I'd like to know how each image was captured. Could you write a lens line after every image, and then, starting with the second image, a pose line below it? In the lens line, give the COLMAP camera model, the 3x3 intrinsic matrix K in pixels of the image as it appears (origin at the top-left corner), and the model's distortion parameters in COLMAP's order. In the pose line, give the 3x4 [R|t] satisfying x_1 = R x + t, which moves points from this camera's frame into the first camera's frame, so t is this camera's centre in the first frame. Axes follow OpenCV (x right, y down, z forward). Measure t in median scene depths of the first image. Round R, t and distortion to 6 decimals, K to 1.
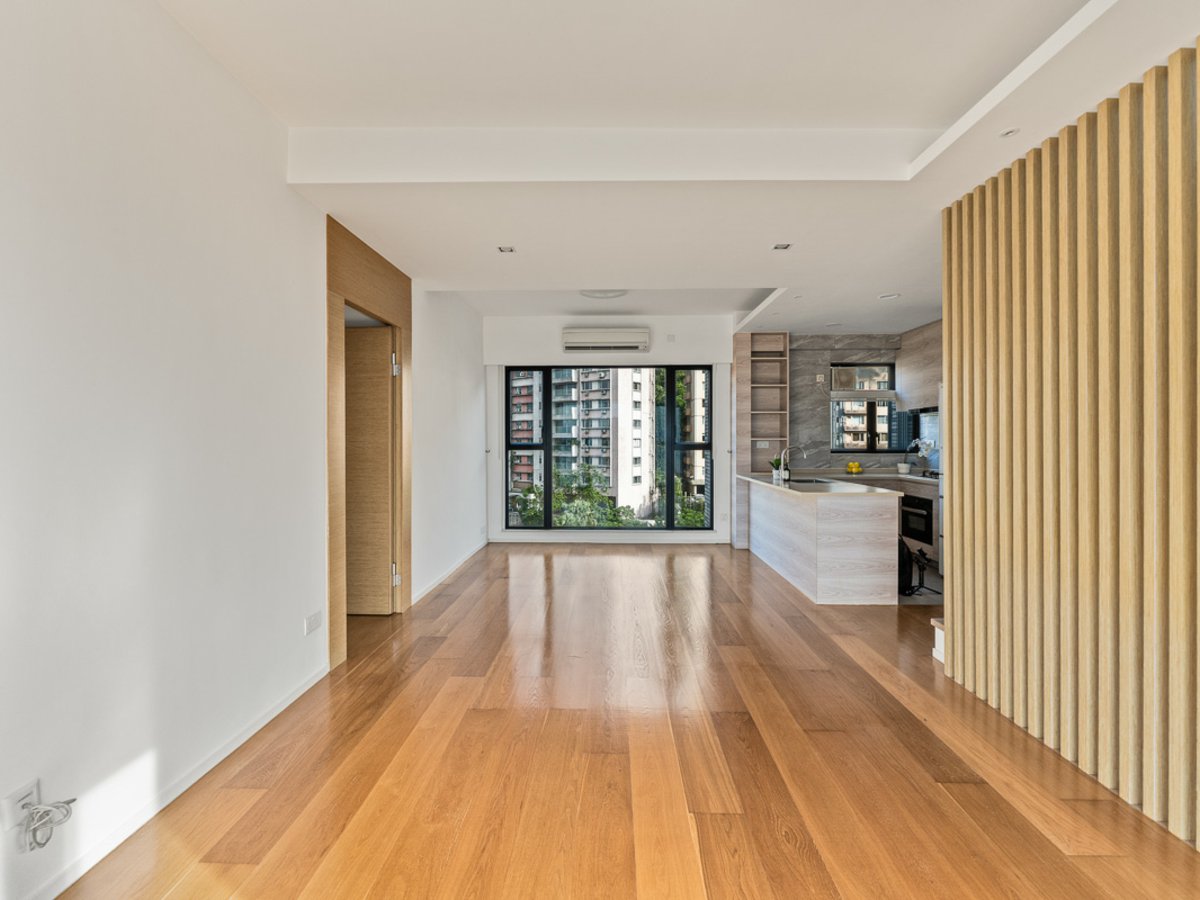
lens RADIAL K [[540.9, 0, 600.0], [0, 540.9, 444.9], [0, 0, 1]] dist [-0.000388, -0.000124]
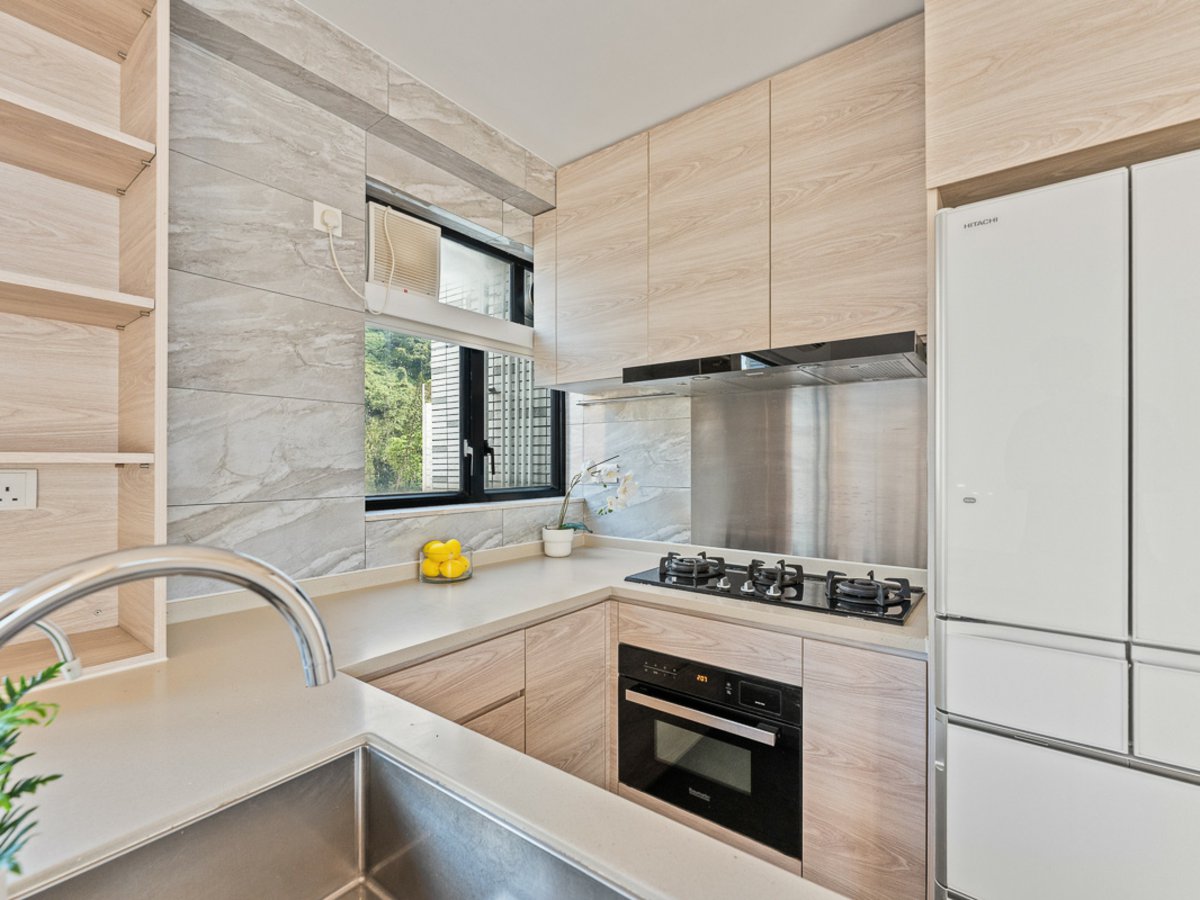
lens RADIAL K [[540.9, 0, 600.0], [0, 540.9, 444.9], [0, 0, 1]] dist [-0.000388, -0.000124]
pose [[0.592368, 0.028020, 0.805180, 0.281464], [0.019271, 0.998616, -0.048929, -0.002687], [-0.805437, 0.044501, 0.591009, 0.752728]]
